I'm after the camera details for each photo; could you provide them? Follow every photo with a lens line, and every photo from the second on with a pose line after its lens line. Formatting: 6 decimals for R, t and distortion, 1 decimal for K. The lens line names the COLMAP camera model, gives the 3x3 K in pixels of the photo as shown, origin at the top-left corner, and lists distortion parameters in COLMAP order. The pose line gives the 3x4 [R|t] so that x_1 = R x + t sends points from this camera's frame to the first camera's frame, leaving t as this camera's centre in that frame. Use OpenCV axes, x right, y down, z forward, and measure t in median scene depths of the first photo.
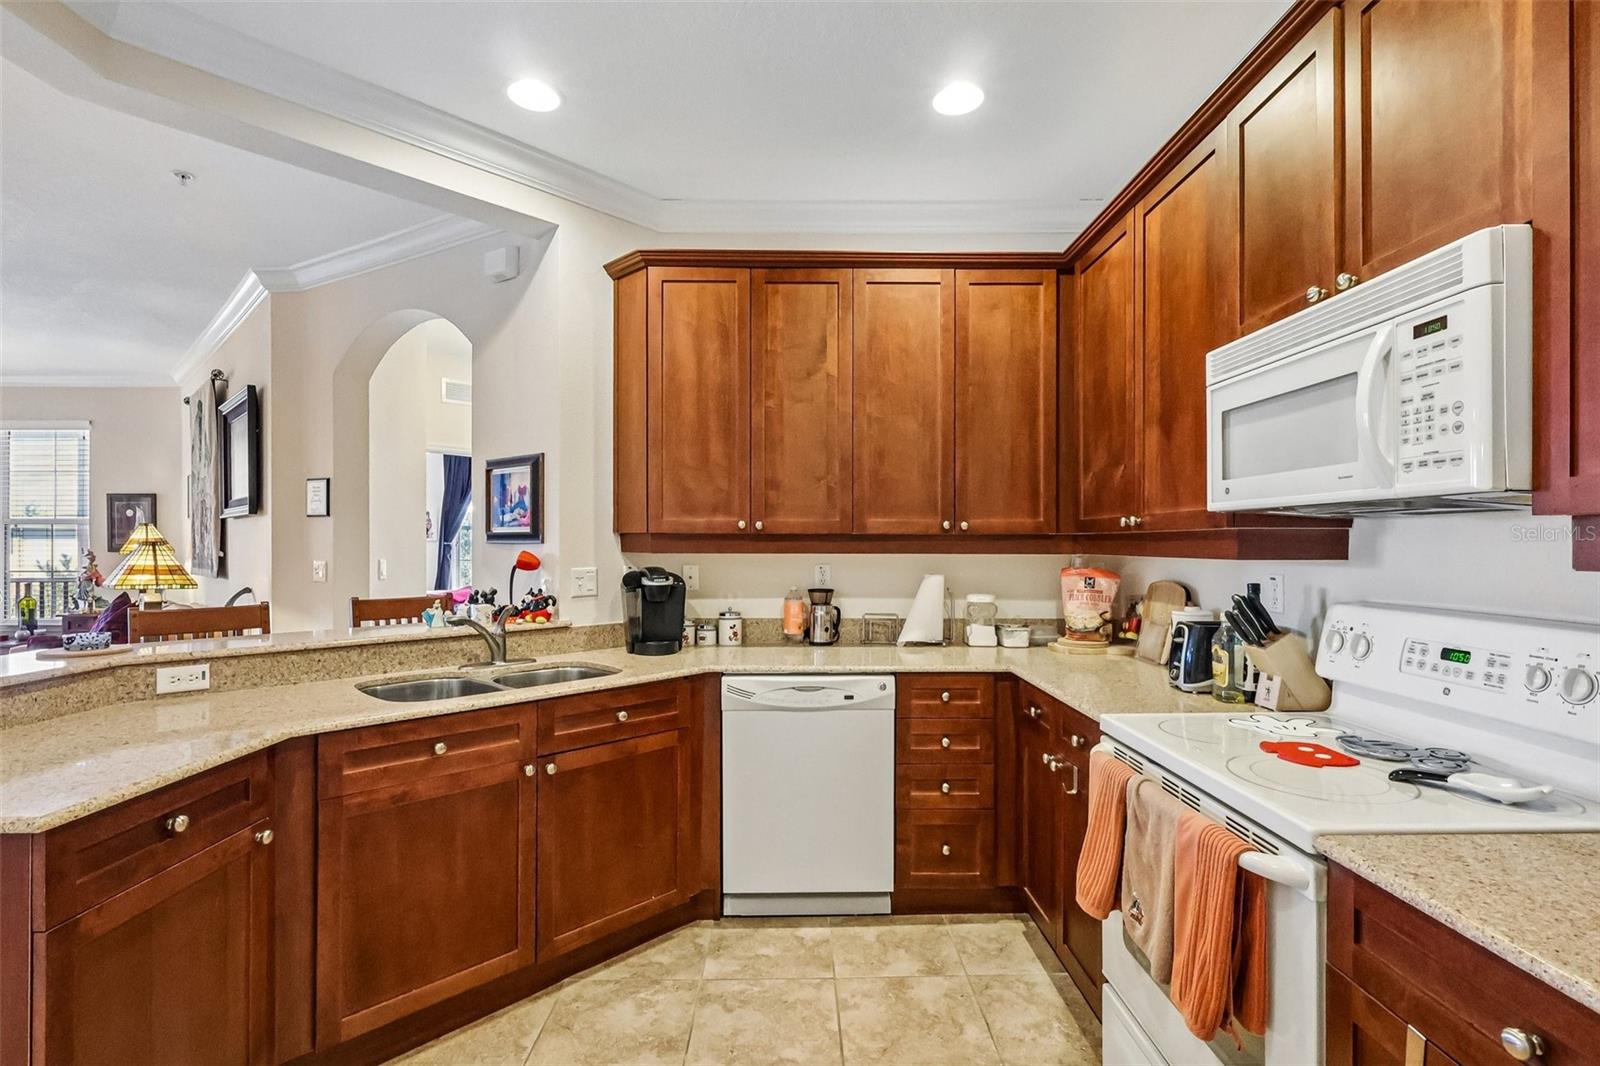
lens RADIAL K [[742.7, 0, 800.0], [0, 742.7, 533.0], [0, 0, 1]] dist [0.001267, 0.000302]
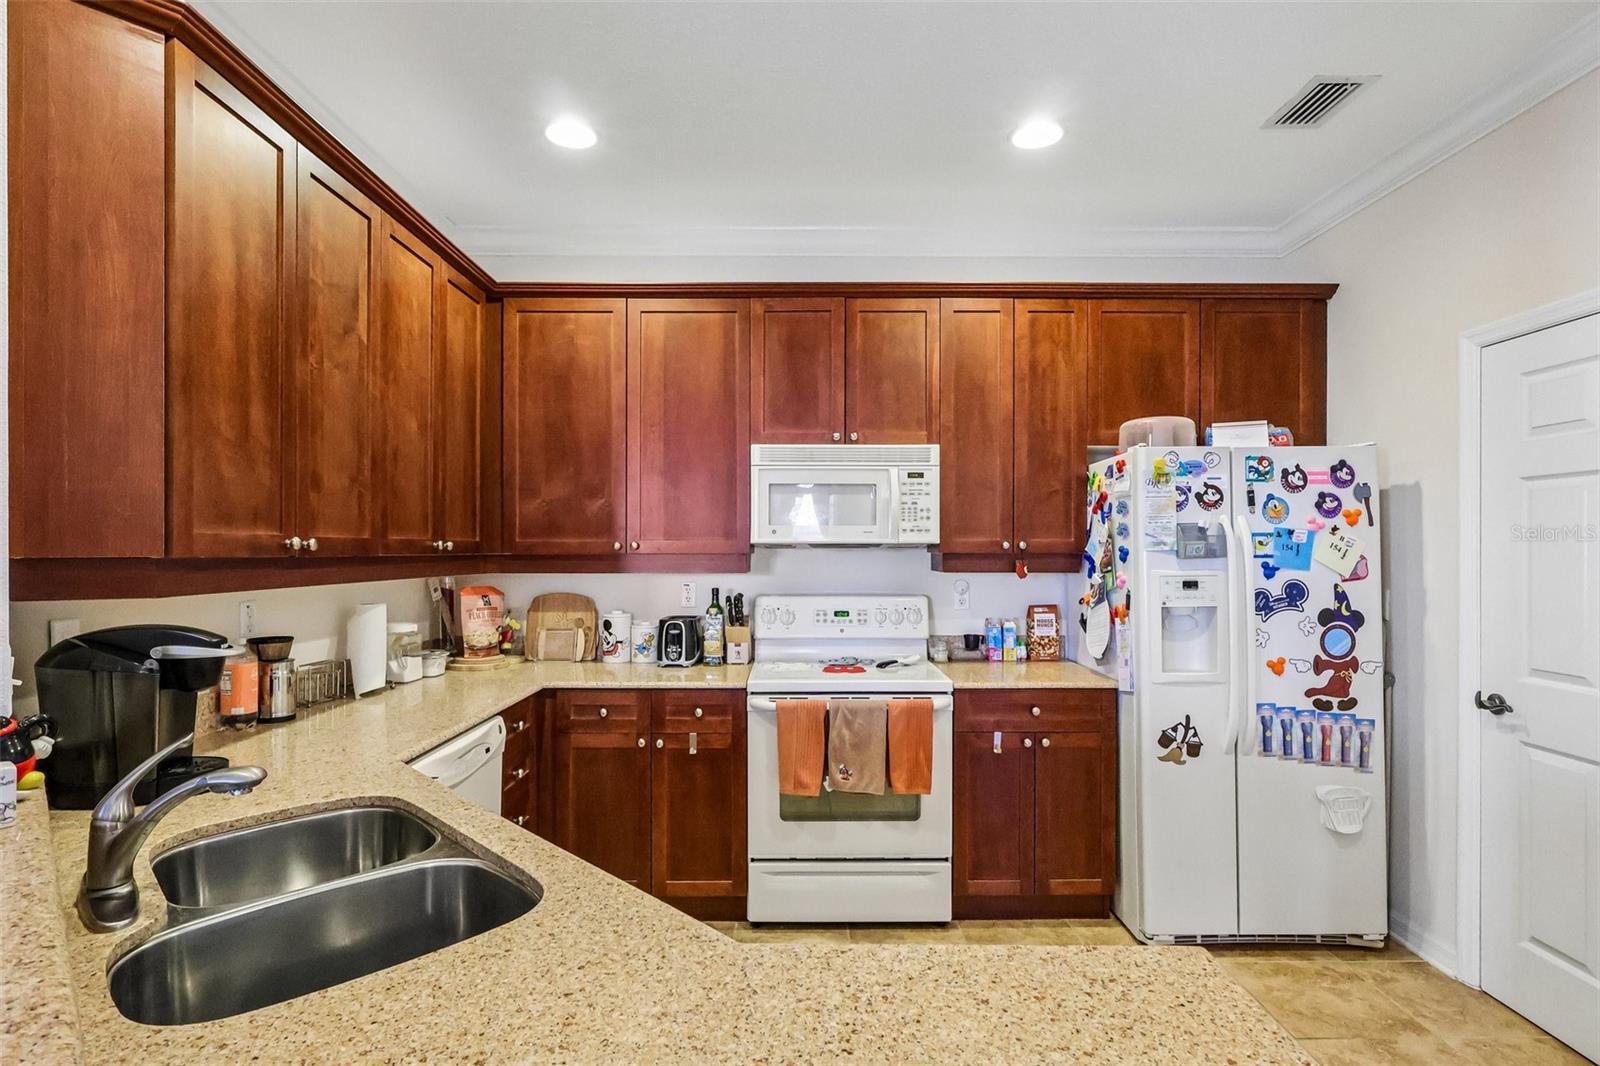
lens RADIAL K [[805.5, 0, 800.0], [0, 805.5, 533.0], [0, 0, 1]] dist [-0.001100, -0.000026]
pose [[0.011773, 0.018330, 0.999763, -1.189364], [-0.014341, 0.999732, -0.018161, -0.021361], [-0.999828, -0.014124, 0.012032, 0.885225]]
